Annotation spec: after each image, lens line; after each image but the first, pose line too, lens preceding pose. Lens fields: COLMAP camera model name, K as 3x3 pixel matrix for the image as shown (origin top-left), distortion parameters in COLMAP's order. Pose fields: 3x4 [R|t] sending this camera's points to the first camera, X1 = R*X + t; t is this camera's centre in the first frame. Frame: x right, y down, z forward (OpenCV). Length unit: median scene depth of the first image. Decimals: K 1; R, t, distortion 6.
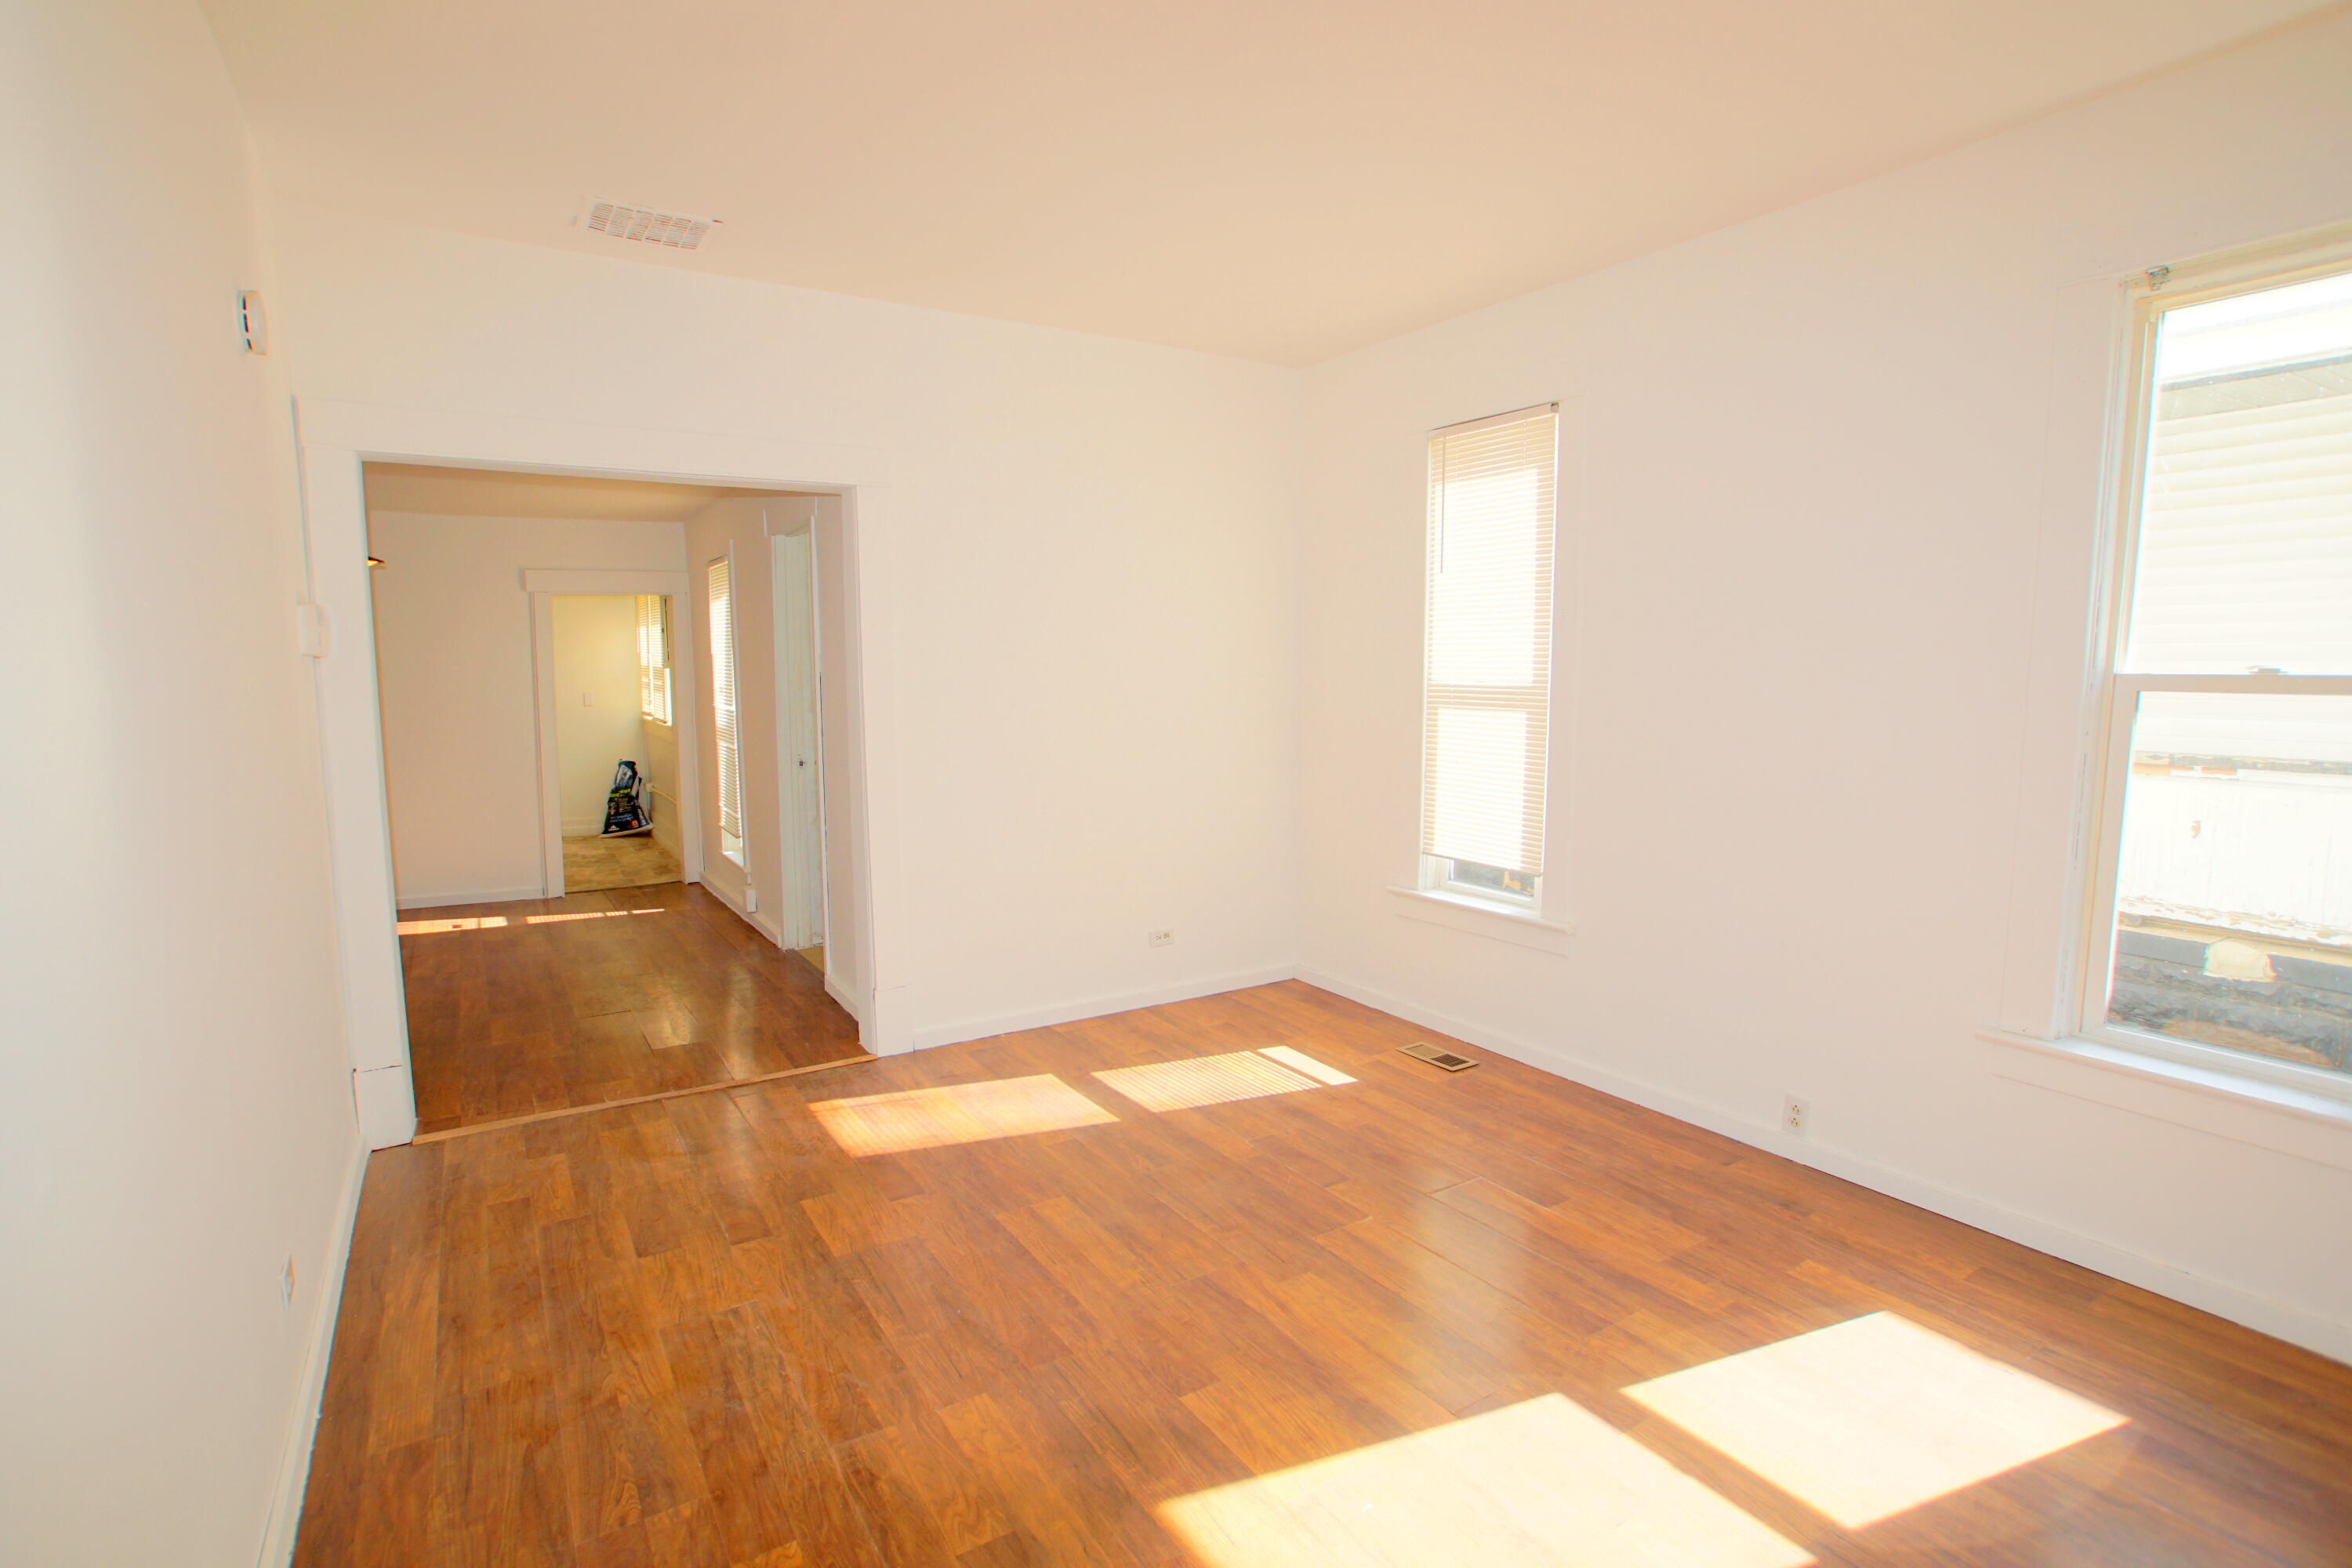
lens RADIAL K [[1125.1, 0, 1171.7], [0, 1125.1, 772.5], [0, 0, 1]] dist [-0.067627, 0.032107]
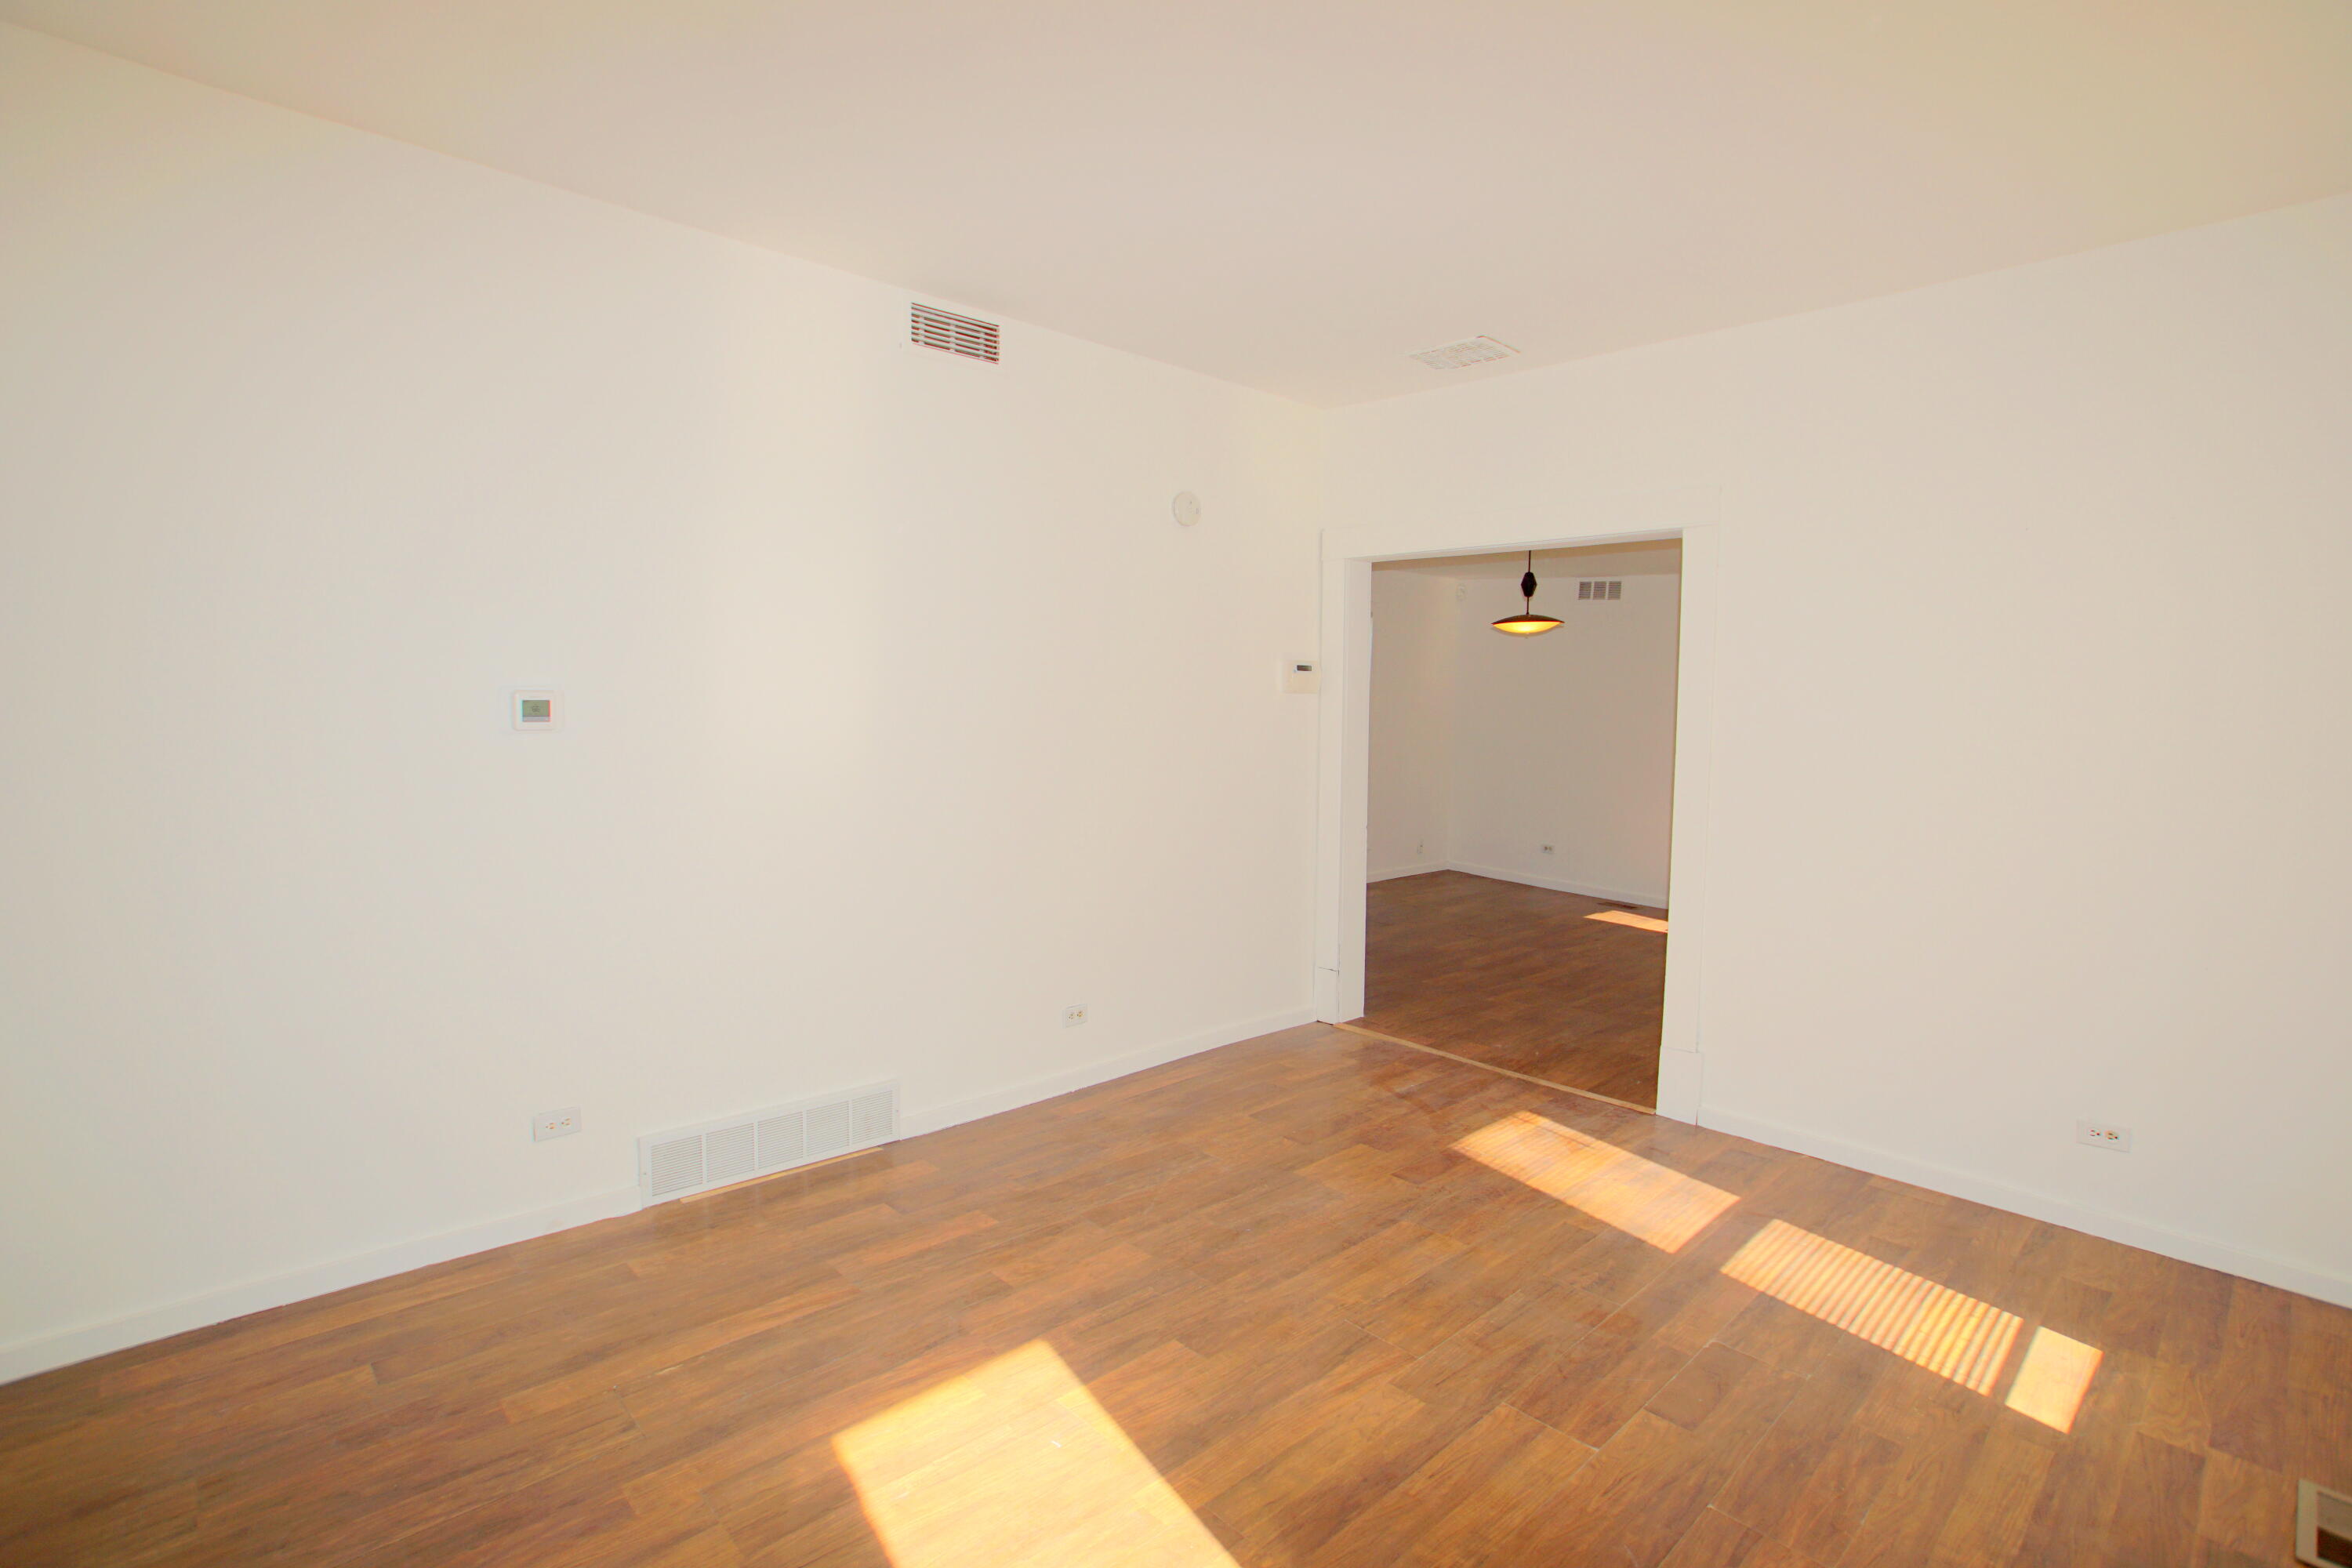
lens RADIAL K [[1125.1, 0, 1171.7], [0, 1125.1, 772.5], [0, 0, 1]] dist [-0.067627, 0.032107]
pose [[0.190184, 0.074824, -0.978893, 0.687256], [-0.111788, 0.992257, 0.054127, -0.052393], [0.975363, 0.099134, 0.197076, 0.446163]]
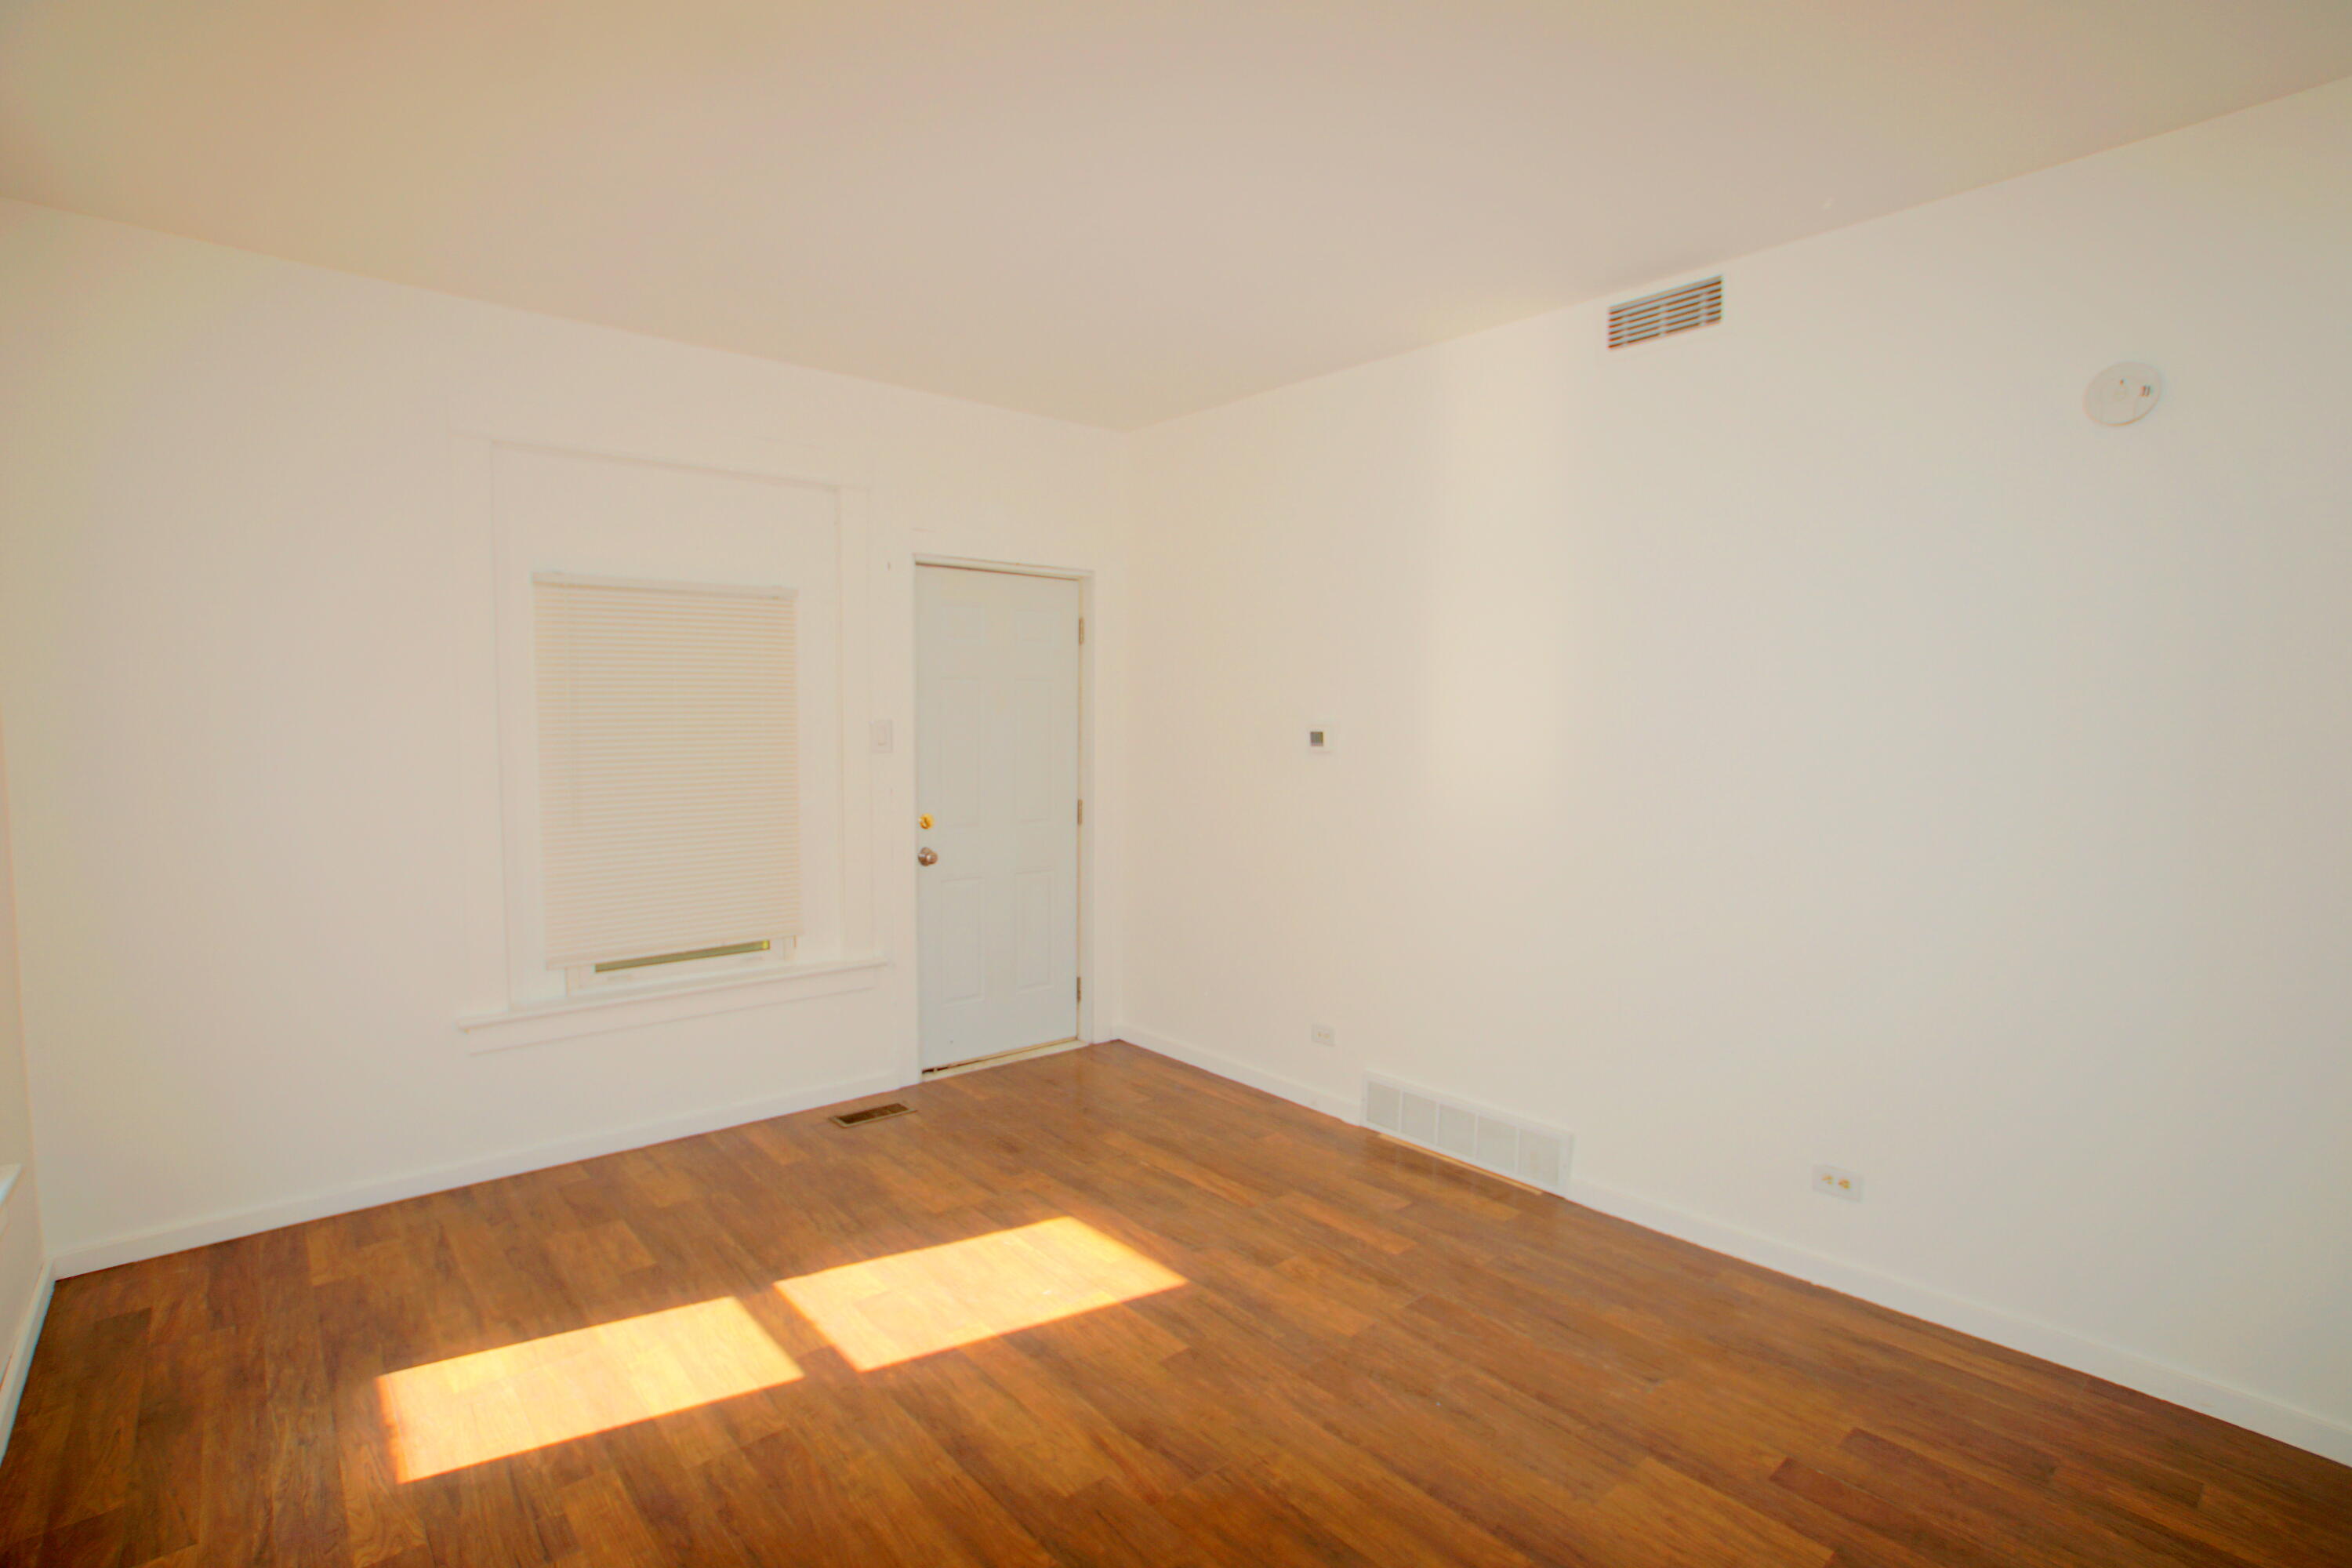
lens RADIAL K [[1125.1, 0, 1171.7], [0, 1125.1, 772.5], [0, 0, 1]] dist [-0.067627, 0.032107]
pose [[-0.989312, 0.007074, -0.145641, 0.121879], [-0.013138, 0.990435, 0.137353, -0.129604], [0.145220, 0.137799, -0.979756, 1.304251]]
